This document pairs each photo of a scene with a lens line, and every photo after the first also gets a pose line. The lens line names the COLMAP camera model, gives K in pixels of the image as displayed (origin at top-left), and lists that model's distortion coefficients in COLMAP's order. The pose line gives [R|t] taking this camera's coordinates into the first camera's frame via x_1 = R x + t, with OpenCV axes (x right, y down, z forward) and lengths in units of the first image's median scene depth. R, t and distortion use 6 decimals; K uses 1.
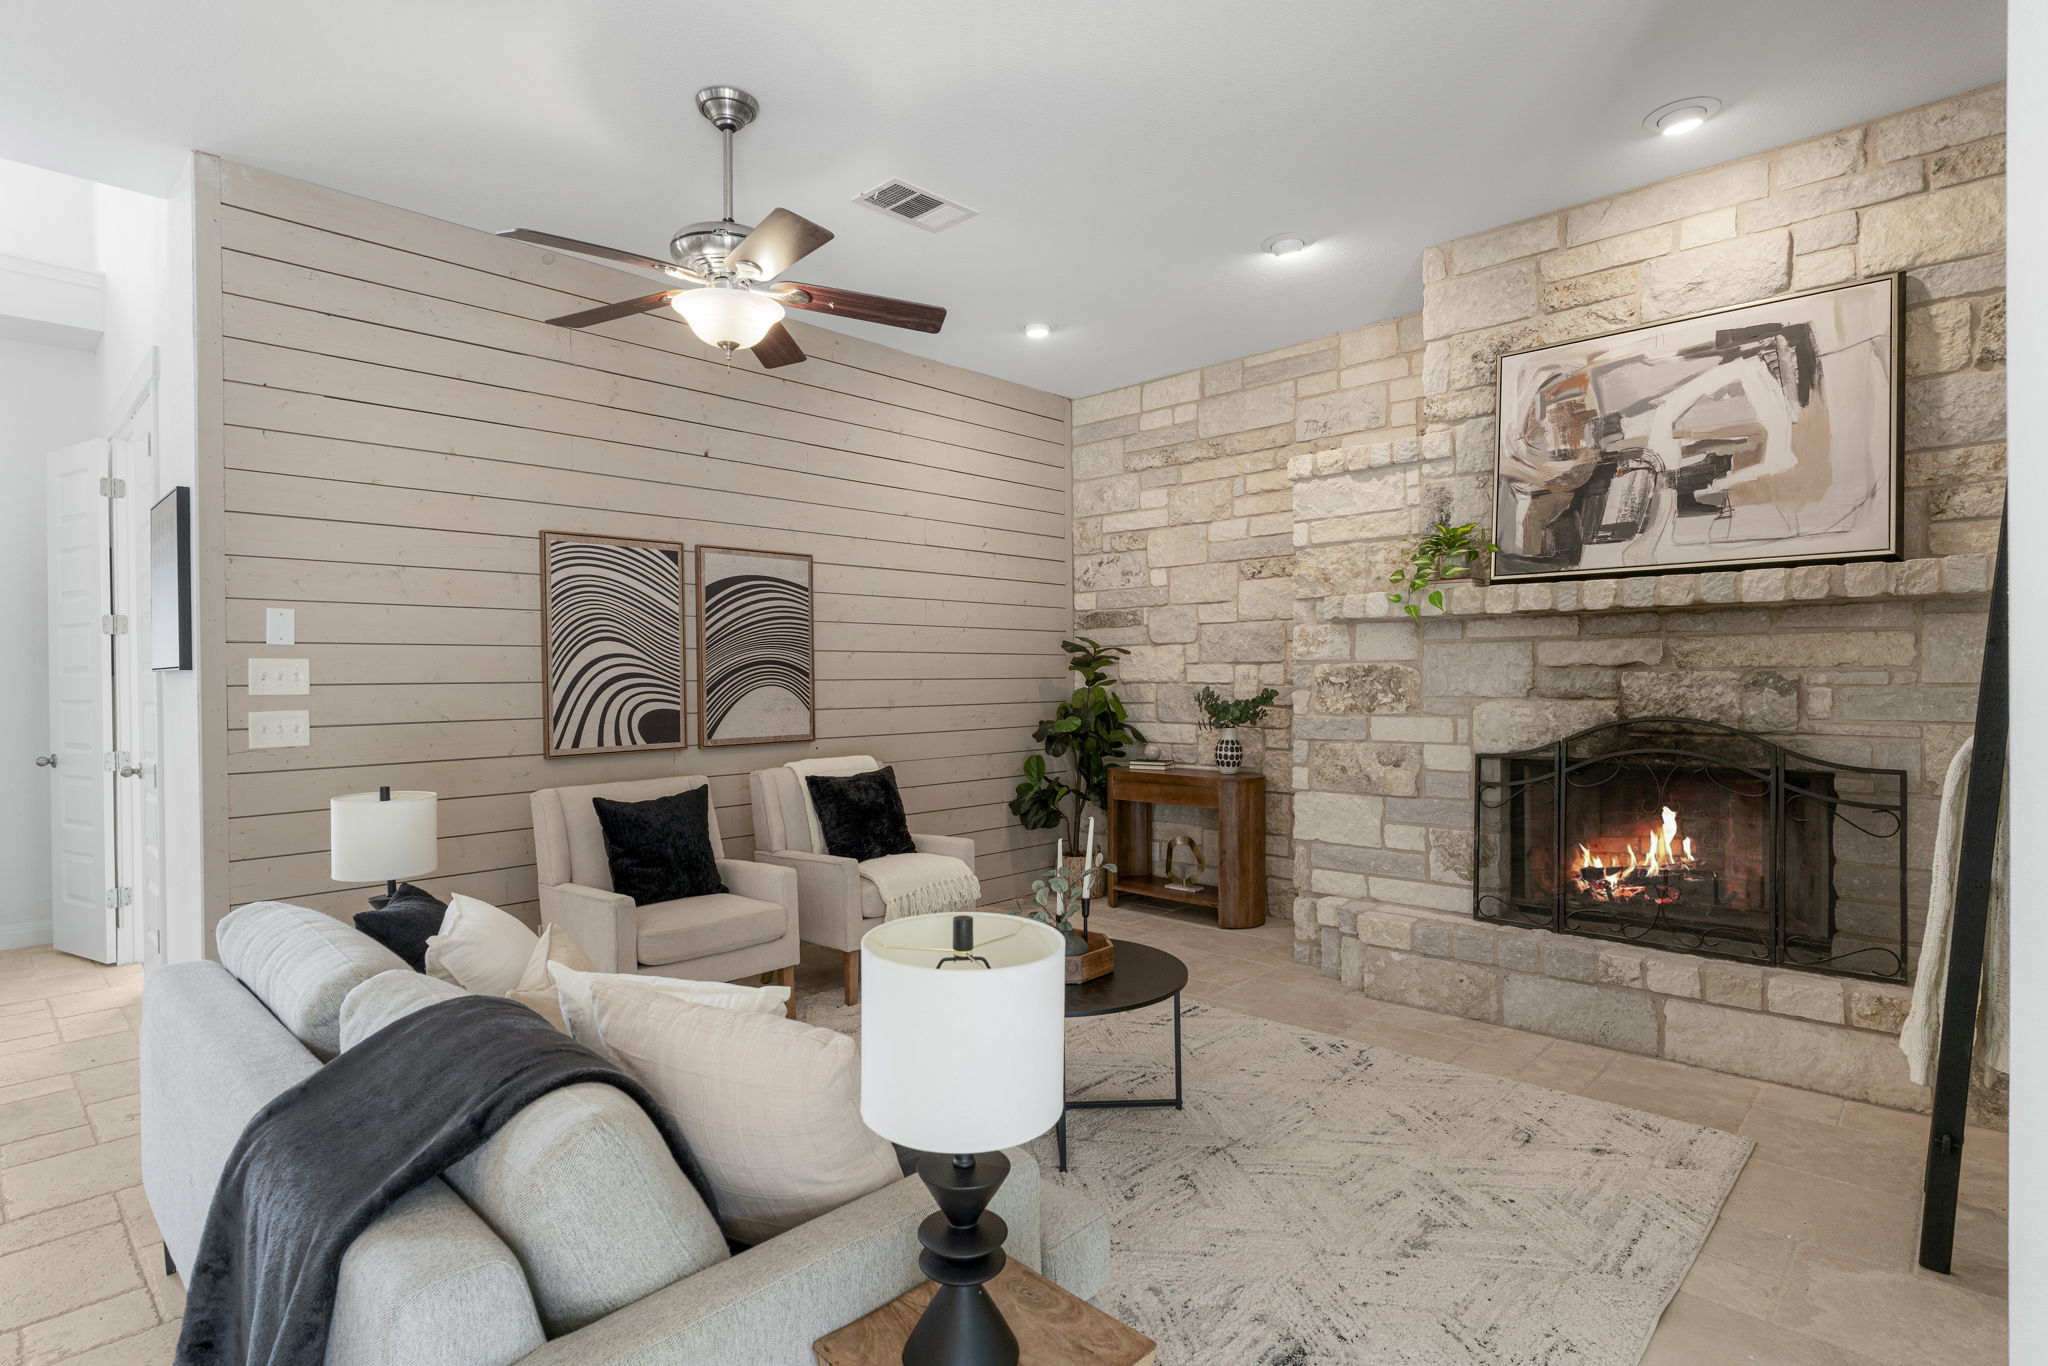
lens RADIAL K [[1034.9, 0, 1032.5], [0, 1034.9, 684.4], [0, 0, 1]] dist [-0.001909, 0.000739]
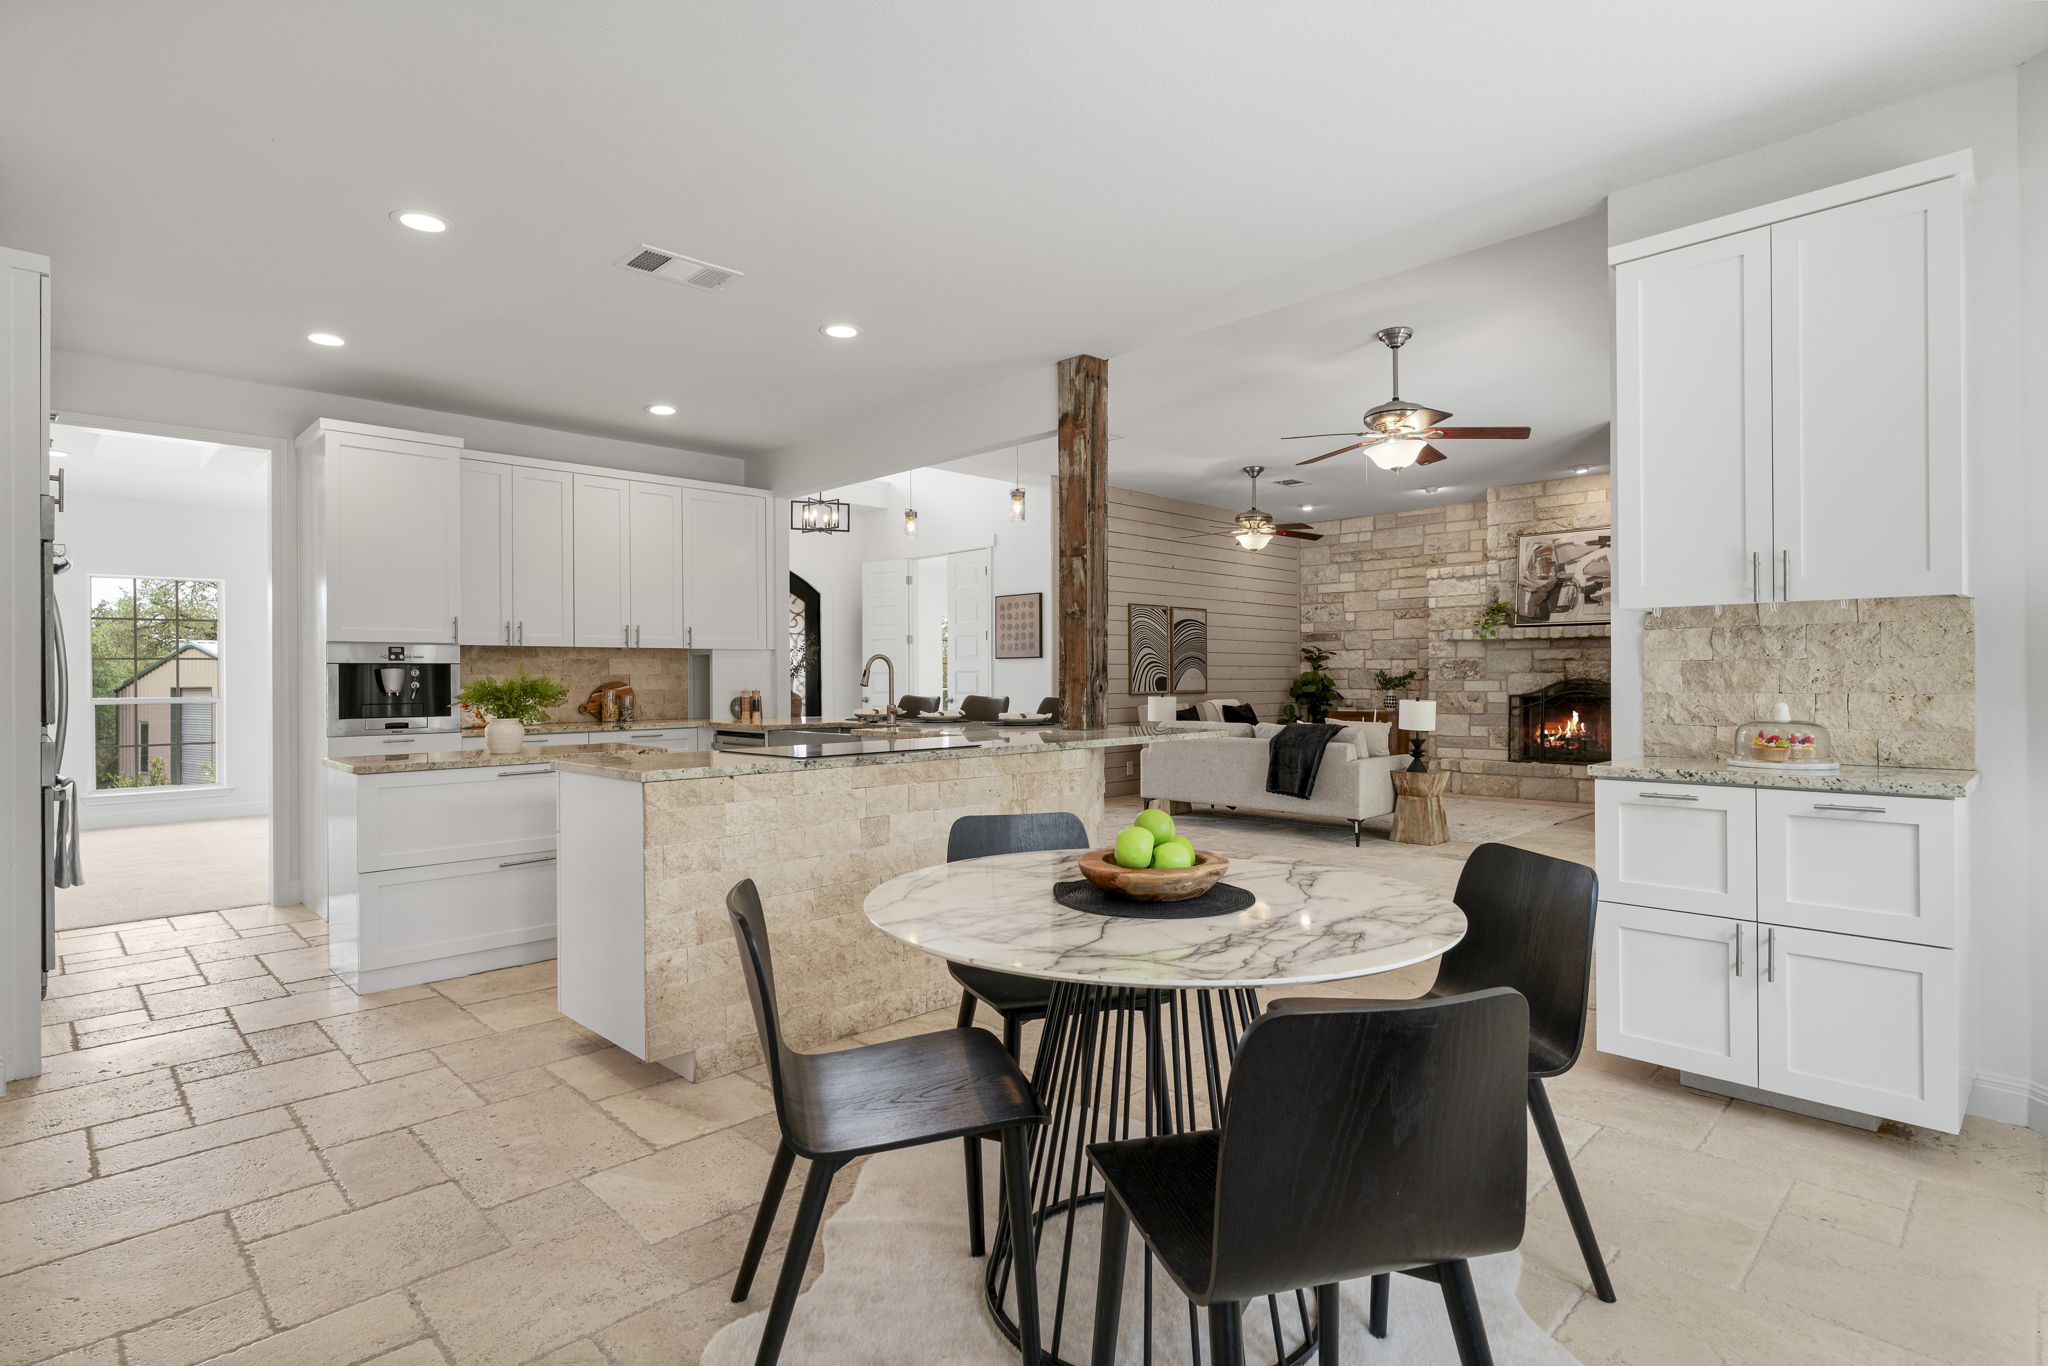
lens RADIAL K [[1034.9, 0, 1026.7], [0, 1034.9, 676.4], [0, 0, 1]] dist [-0.001909, 0.000739]
pose [[0.999223, 0.005264, -0.039051, -0.580785], [-0.005729, 0.999914, -0.011809, 0.054192], [0.038985, 0.012024, 0.999167, -1.403593]]
